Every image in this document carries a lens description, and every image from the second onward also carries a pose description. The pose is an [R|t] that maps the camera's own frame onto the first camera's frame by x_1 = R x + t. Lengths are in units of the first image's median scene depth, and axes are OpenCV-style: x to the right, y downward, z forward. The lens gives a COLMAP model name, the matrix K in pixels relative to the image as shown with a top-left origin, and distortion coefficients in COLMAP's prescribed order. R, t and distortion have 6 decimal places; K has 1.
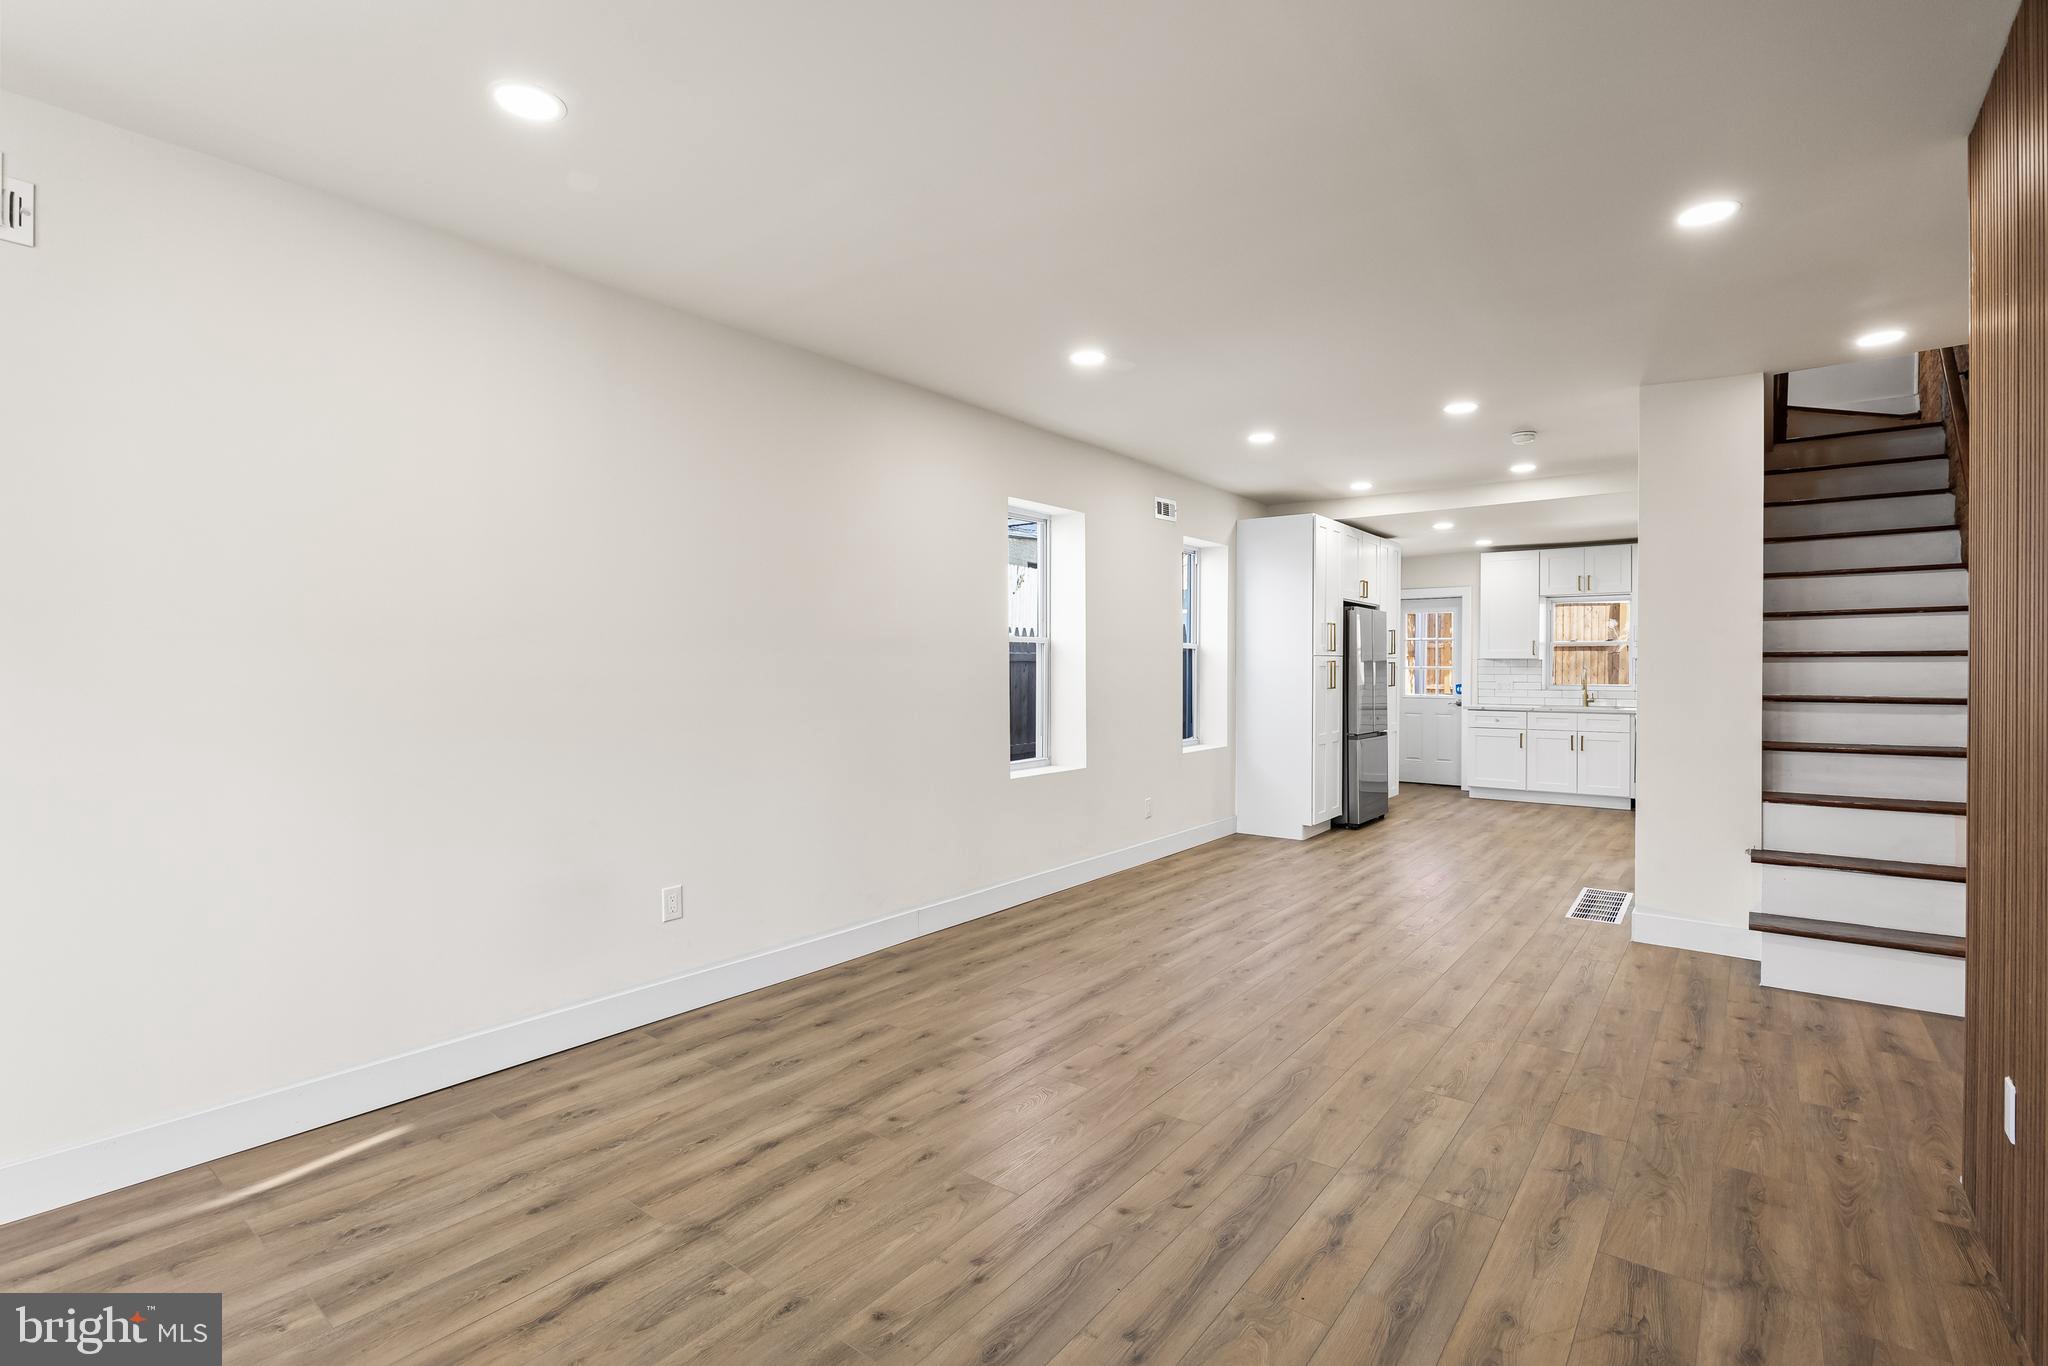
lens RADIAL K [[957.6, 0, 1044.8], [0, 957.6, 654.9], [0, 0, 1]] dist [-0.001614, -0.001872]
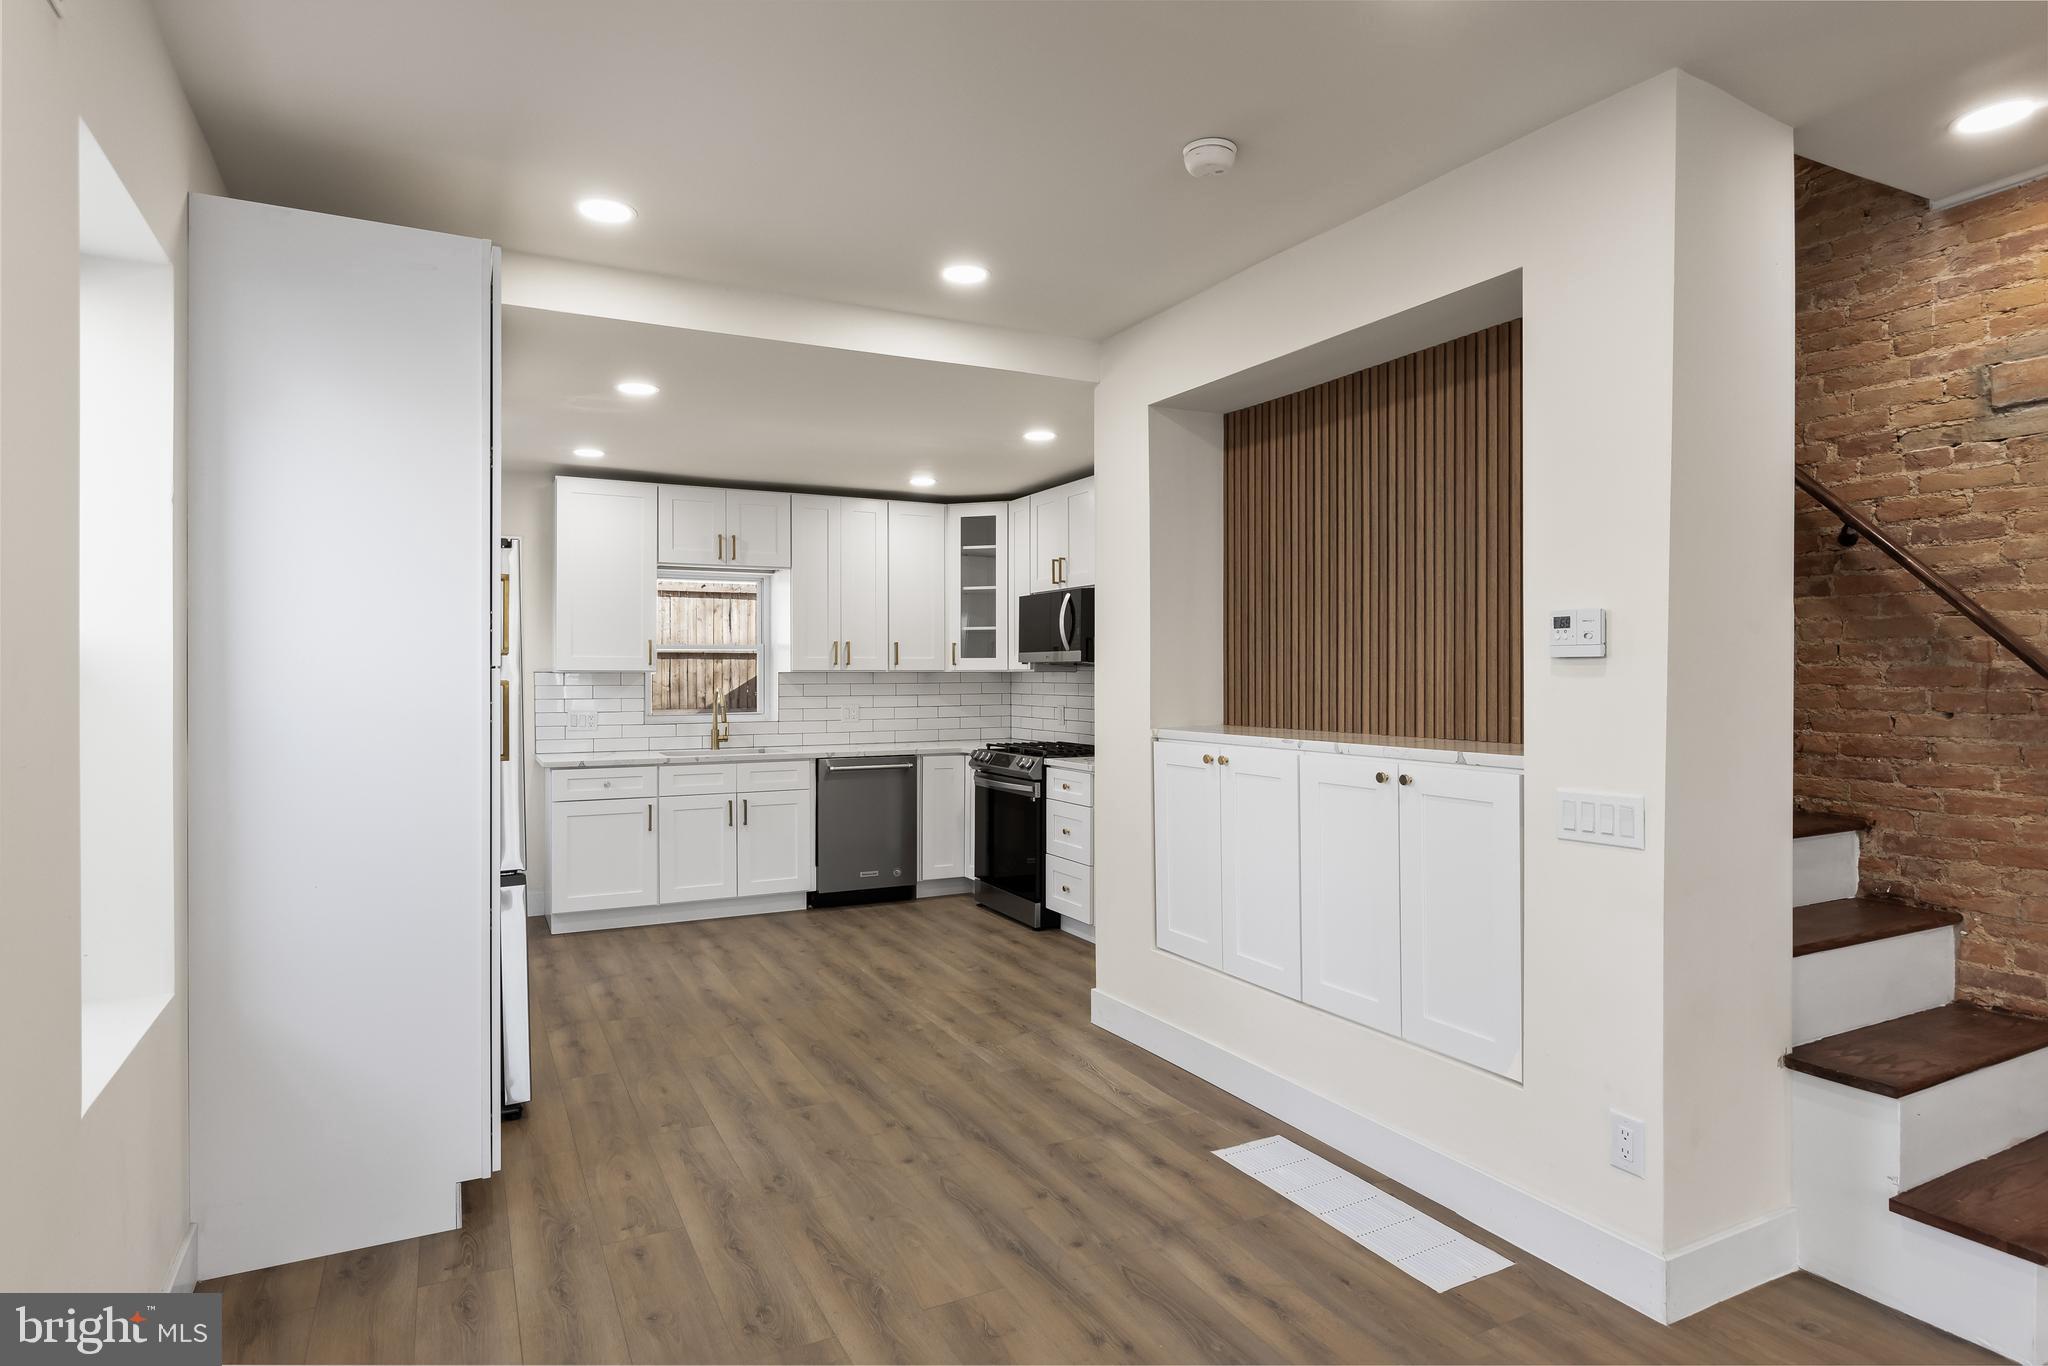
lens RADIAL K [[1099.4, 0, 1010.6], [0, 1099.4, 680.6], [0, 0, 1]] dist [-0.004503, -0.001563]
pose [[0.448219, -0.008426, 0.893884, 0.037942], [-0.007872, 0.999880, 0.013373, -0.002840], [-0.893889, -0.013031, 0.448099, 1.229122]]
